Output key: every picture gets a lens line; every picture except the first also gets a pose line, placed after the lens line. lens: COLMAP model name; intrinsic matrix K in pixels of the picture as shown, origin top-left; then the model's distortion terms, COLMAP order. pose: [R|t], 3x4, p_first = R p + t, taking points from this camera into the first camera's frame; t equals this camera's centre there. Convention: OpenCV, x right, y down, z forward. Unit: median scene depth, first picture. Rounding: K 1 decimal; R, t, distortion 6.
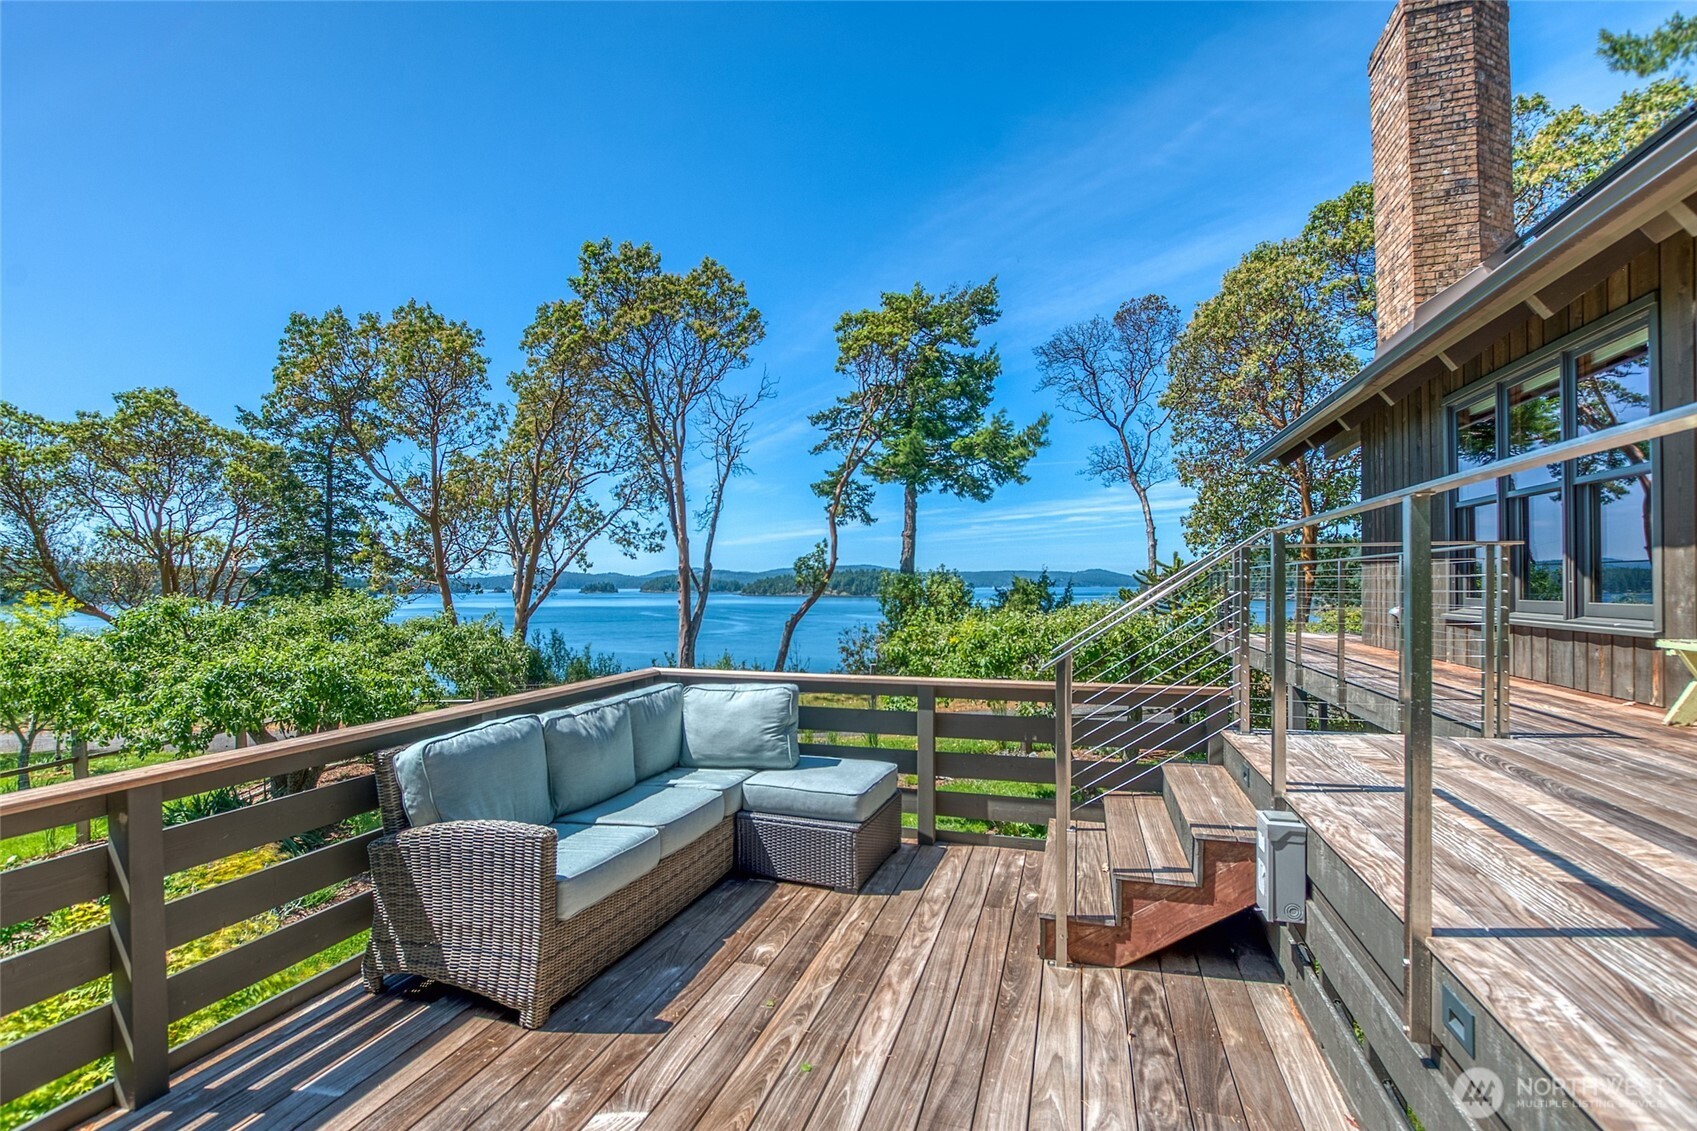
lens RADIAL K [[761.9, 0, 847.6], [0, 761.9, 582.4], [0, 0, 1]] dist [-0.002472, -0.000297]
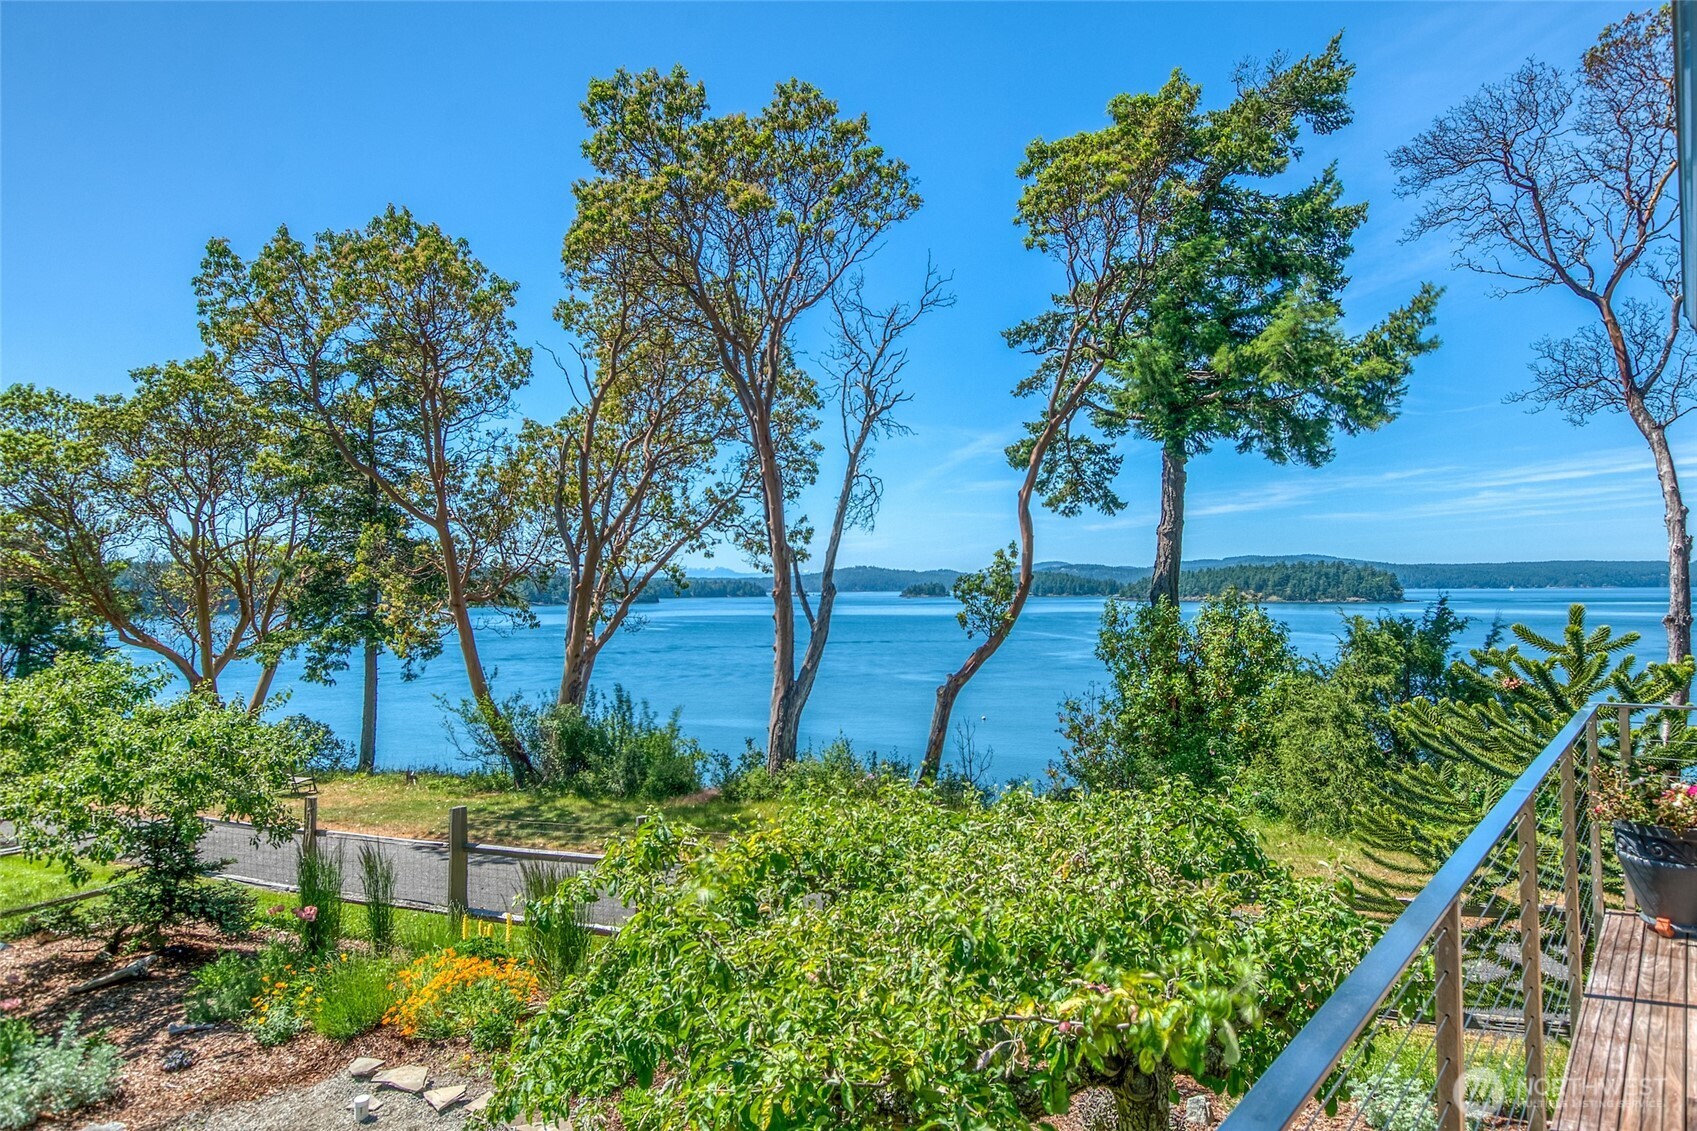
lens RADIAL K [[1107.2, 0, 848.5], [0, 1107.2, 565.5], [0, 0, 1]] dist [0.008479, 0.032833]
pose [[0.943297, -0.009805, -0.331806, 0.130068], [0.002694, 0.999757, -0.021882, -0.021961], [0.331940, 0.019747, 0.943094, 0.176643]]
